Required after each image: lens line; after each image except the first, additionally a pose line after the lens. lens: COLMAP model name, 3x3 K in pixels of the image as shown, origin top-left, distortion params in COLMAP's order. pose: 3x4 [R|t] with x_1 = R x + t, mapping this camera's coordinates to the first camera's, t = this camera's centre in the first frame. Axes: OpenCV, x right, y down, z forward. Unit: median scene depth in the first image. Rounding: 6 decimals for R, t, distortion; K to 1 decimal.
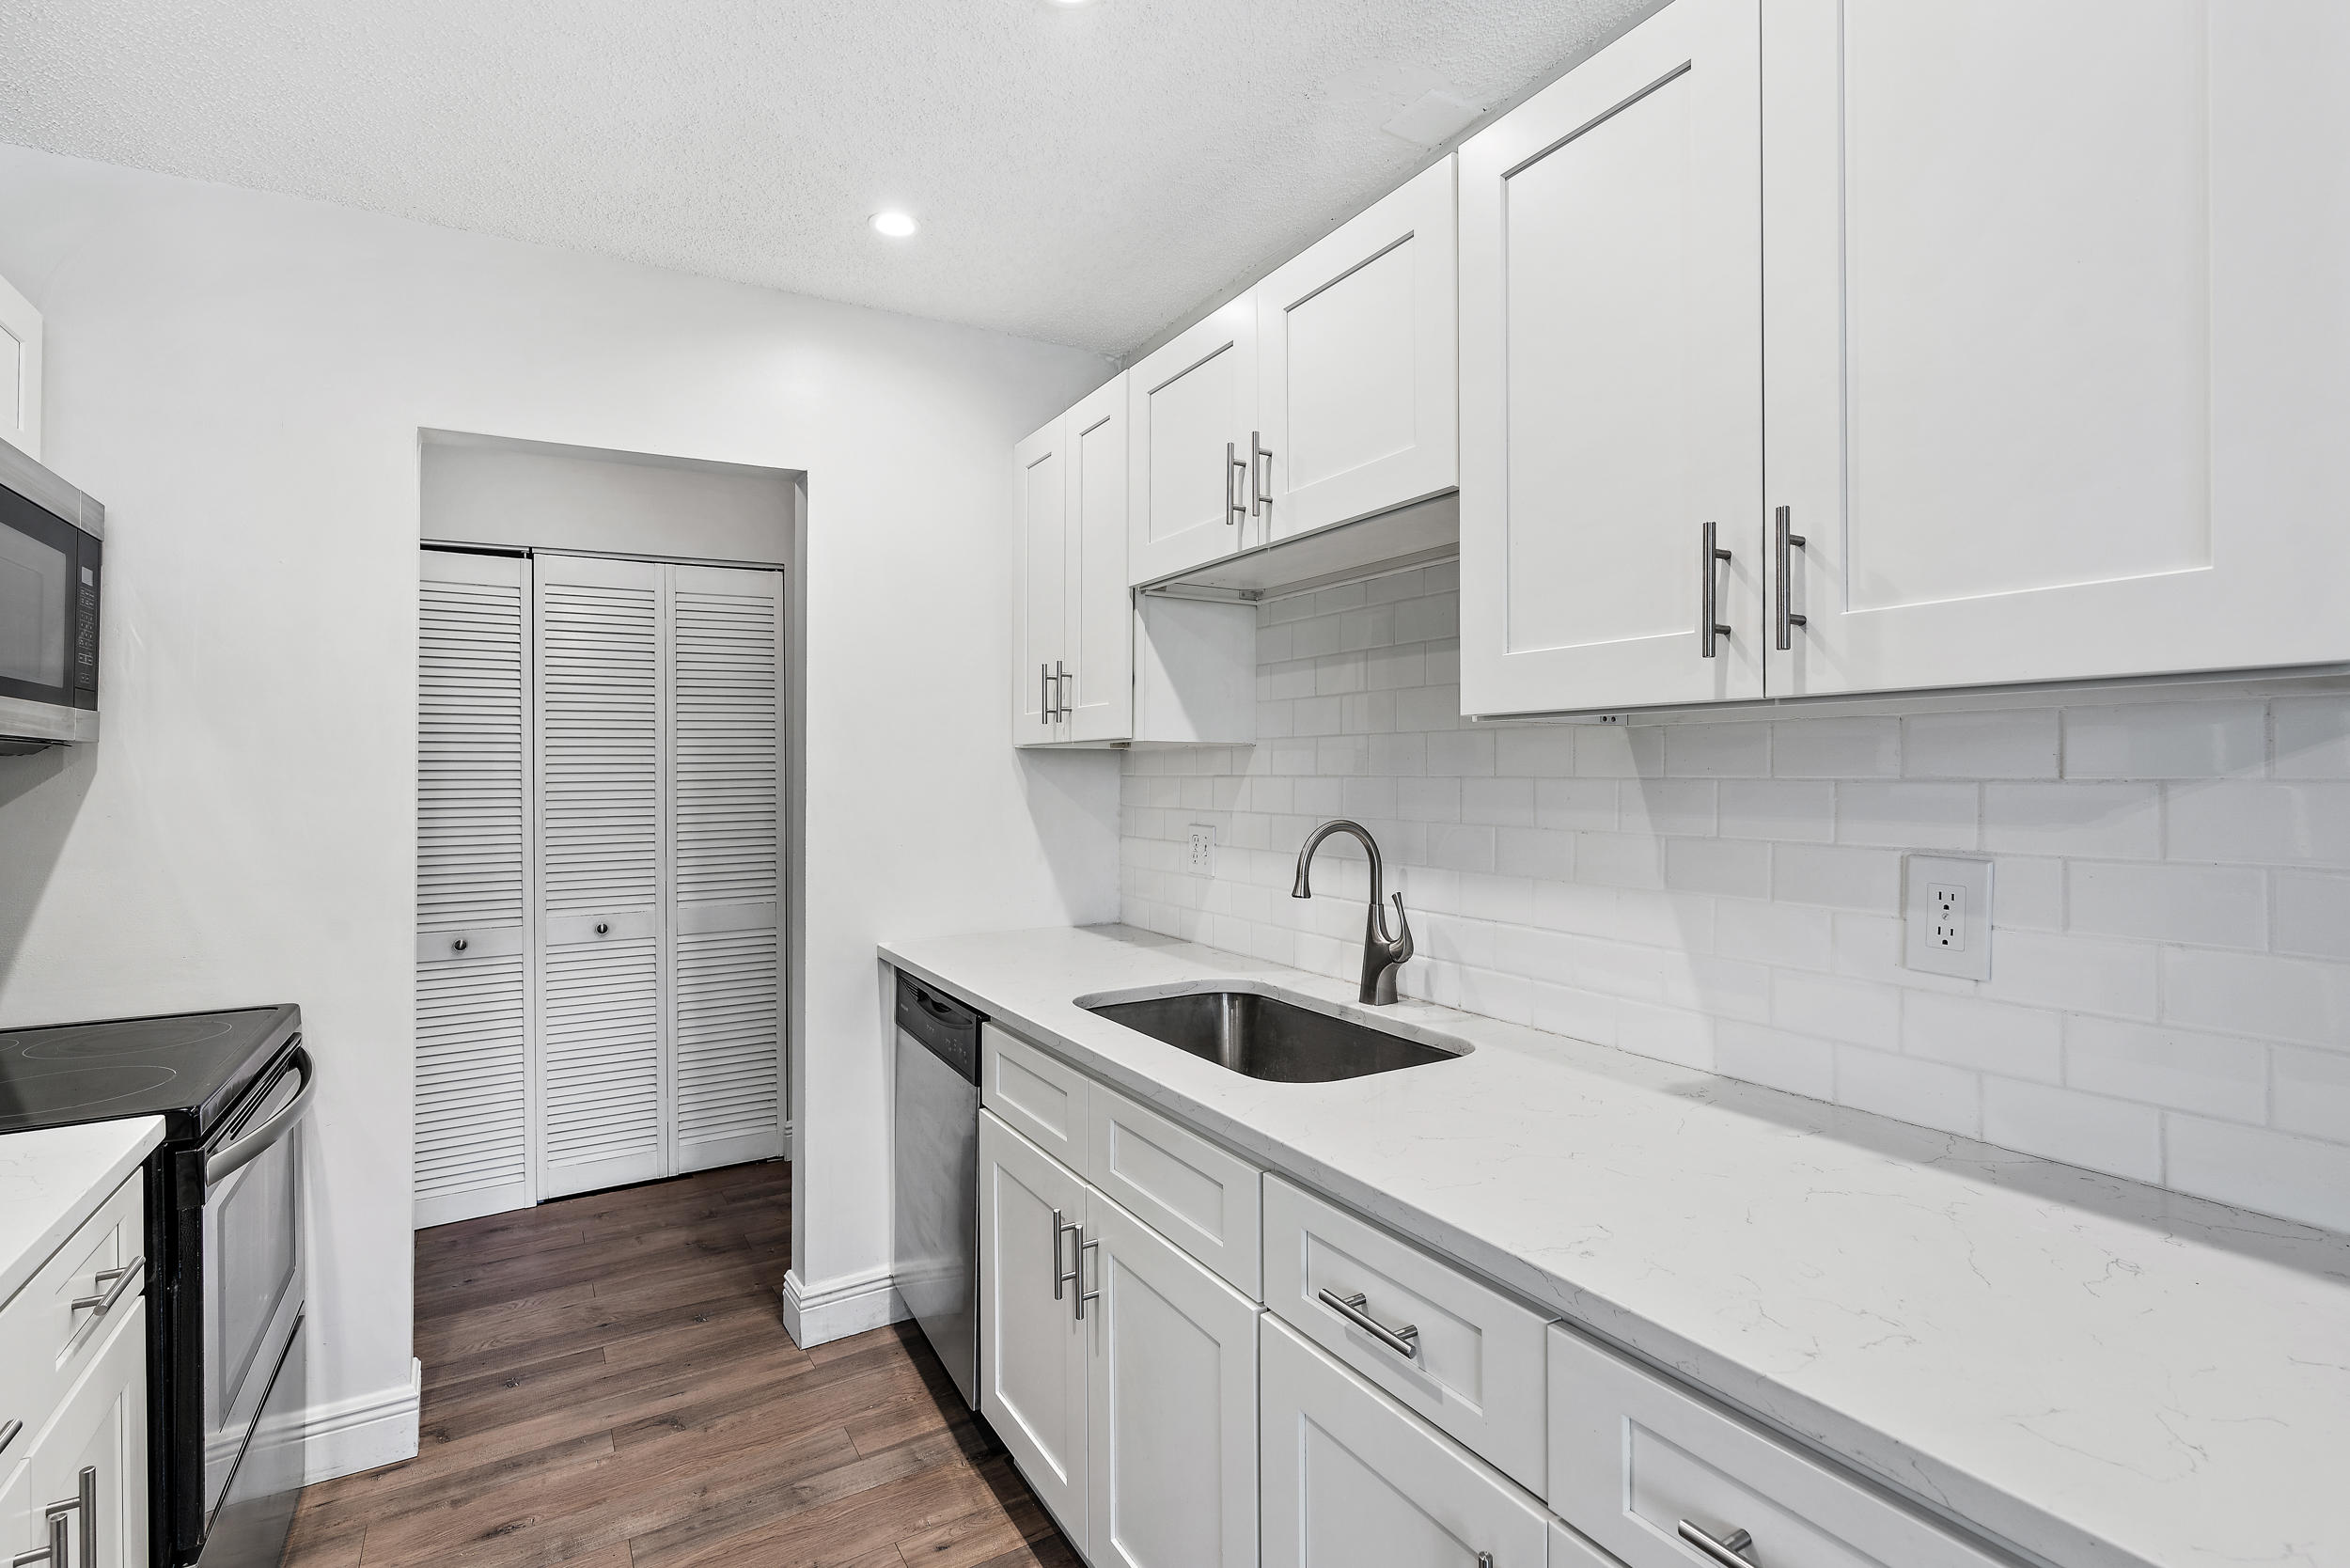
lens RADIAL K [[1104.2, 0, 1174.6], [0, 1104.2, 771.9], [0, 0, 1]] dist [0.000764, -0.000312]
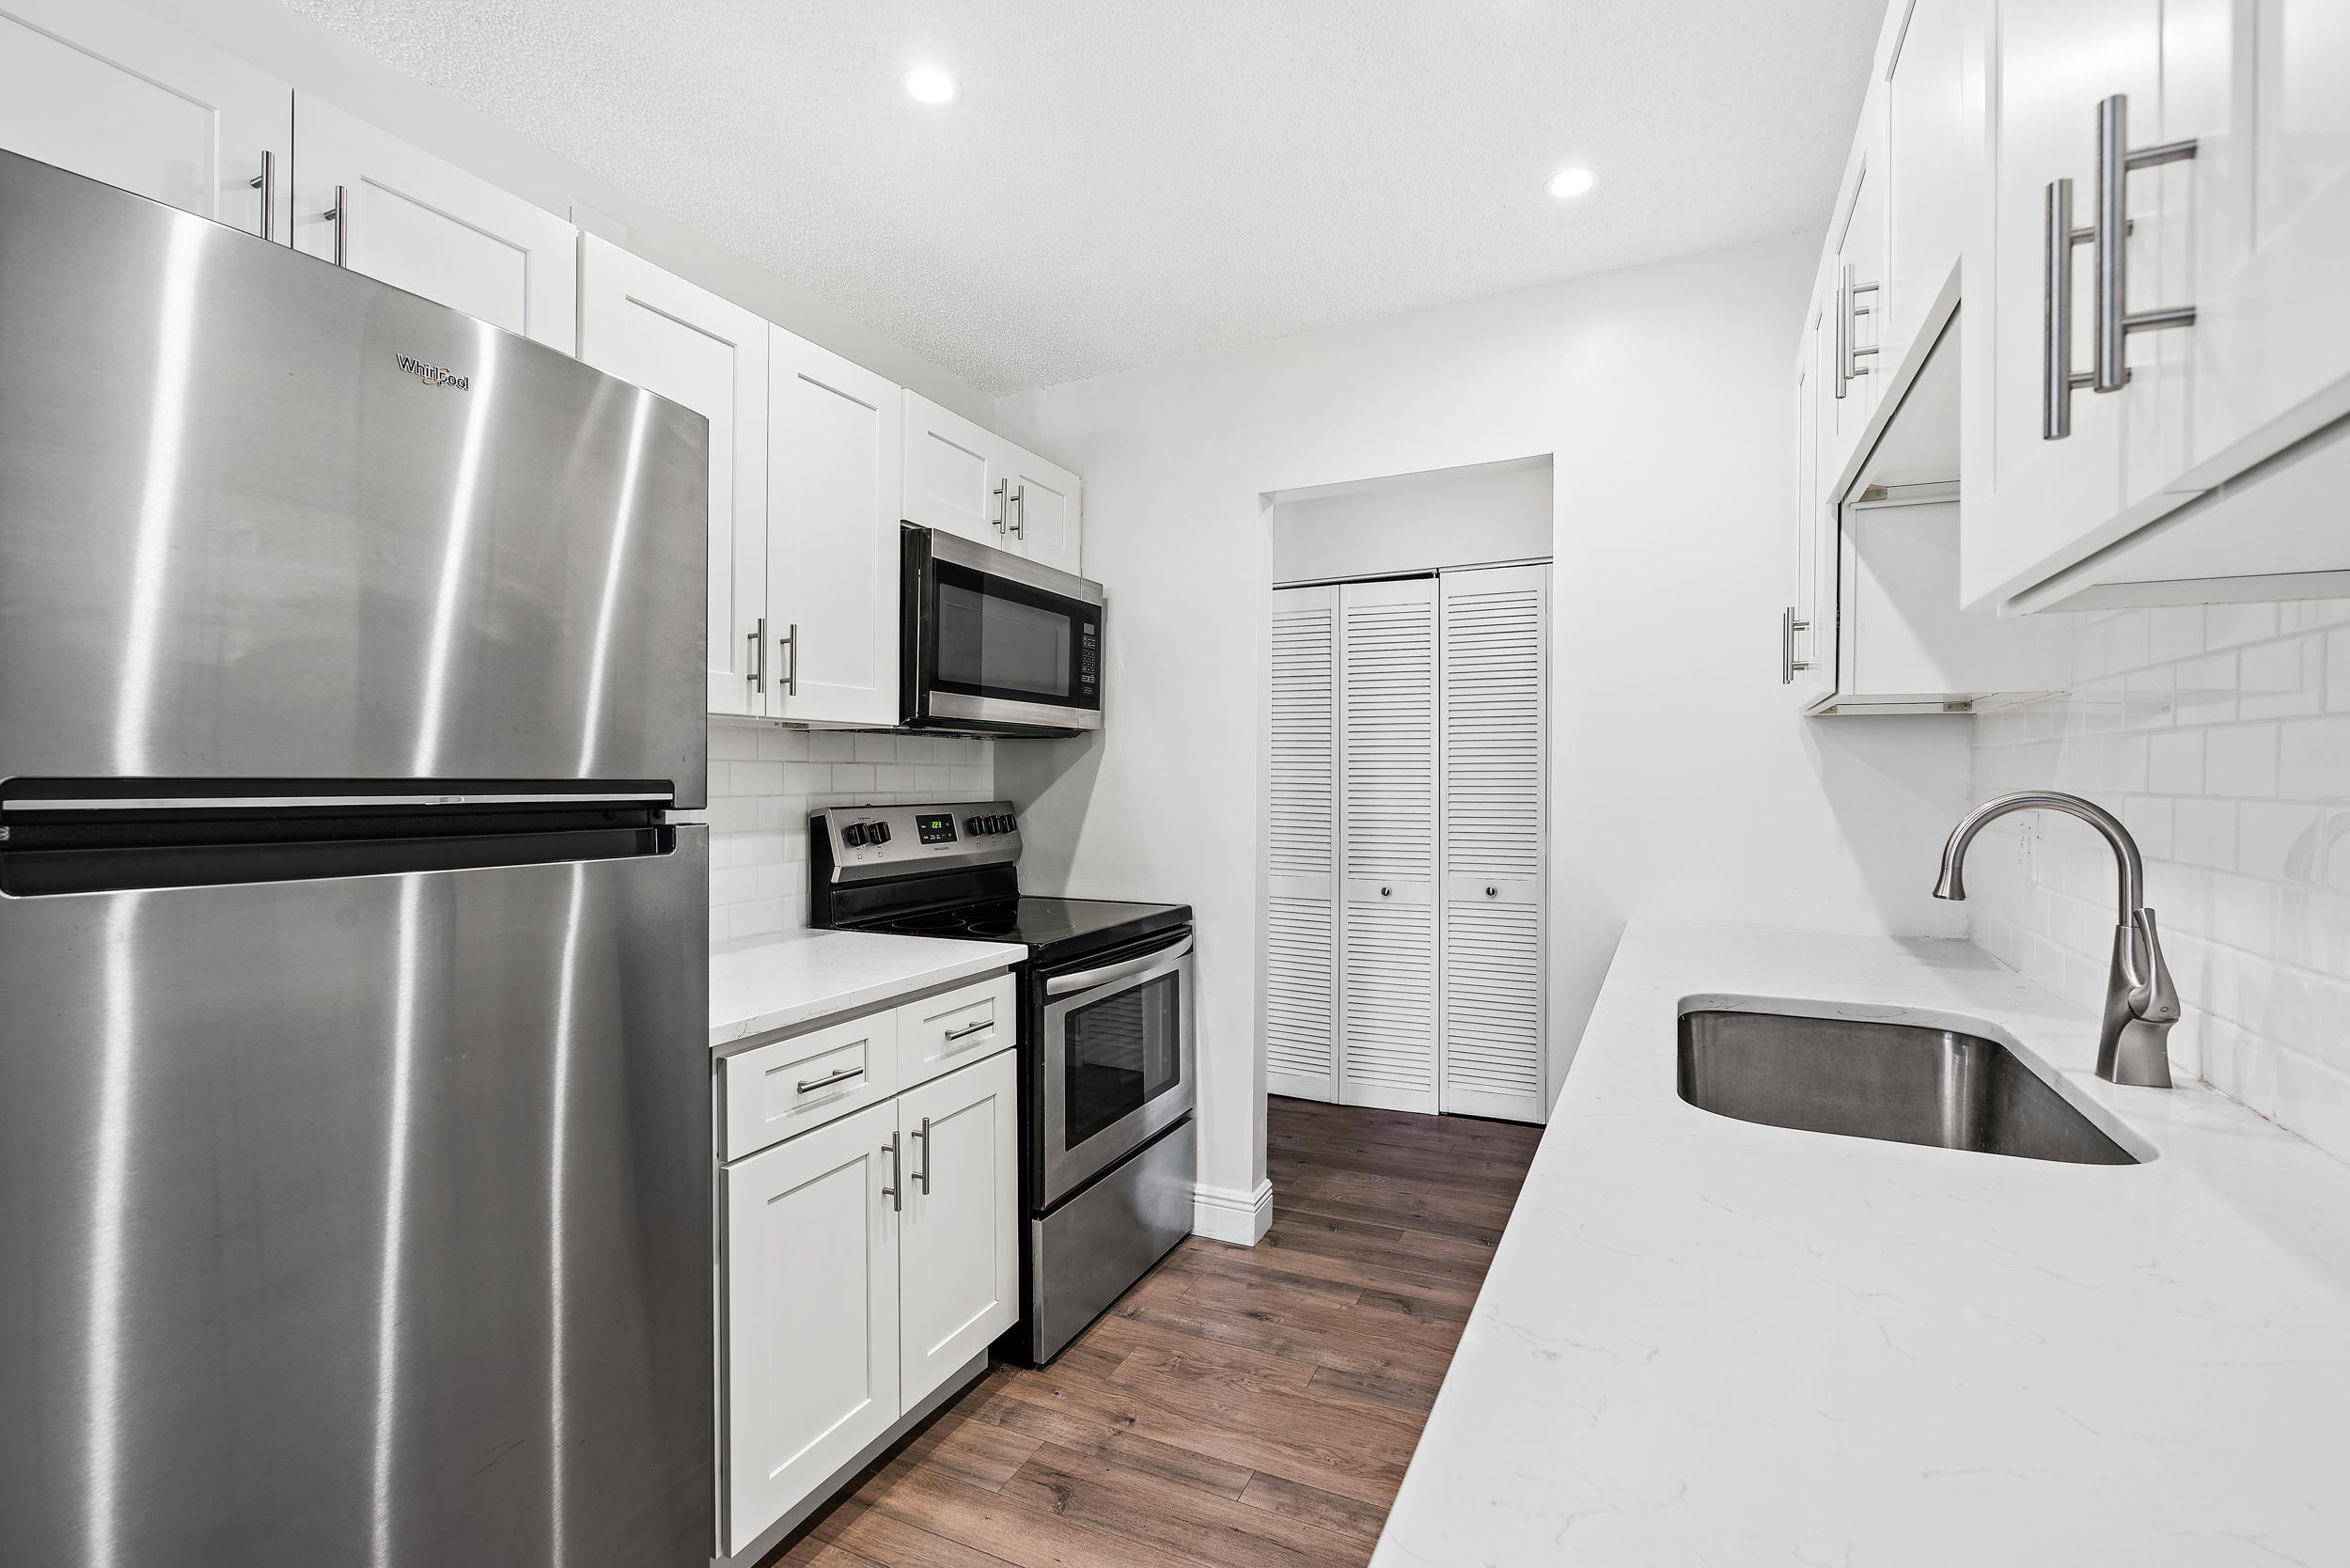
lens RADIAL K [[1059.1, 0, 1173.5], [0, 1059.1, 775.0], [0, 0, 1]] dist [-0.011595, 0.005537]
pose [[0.556471, 0.004772, -0.830853, 0.339396], [-0.003317, 0.999988, 0.003522, 0.029982], [0.830860, 0.000796, 0.556480, 0.185488]]
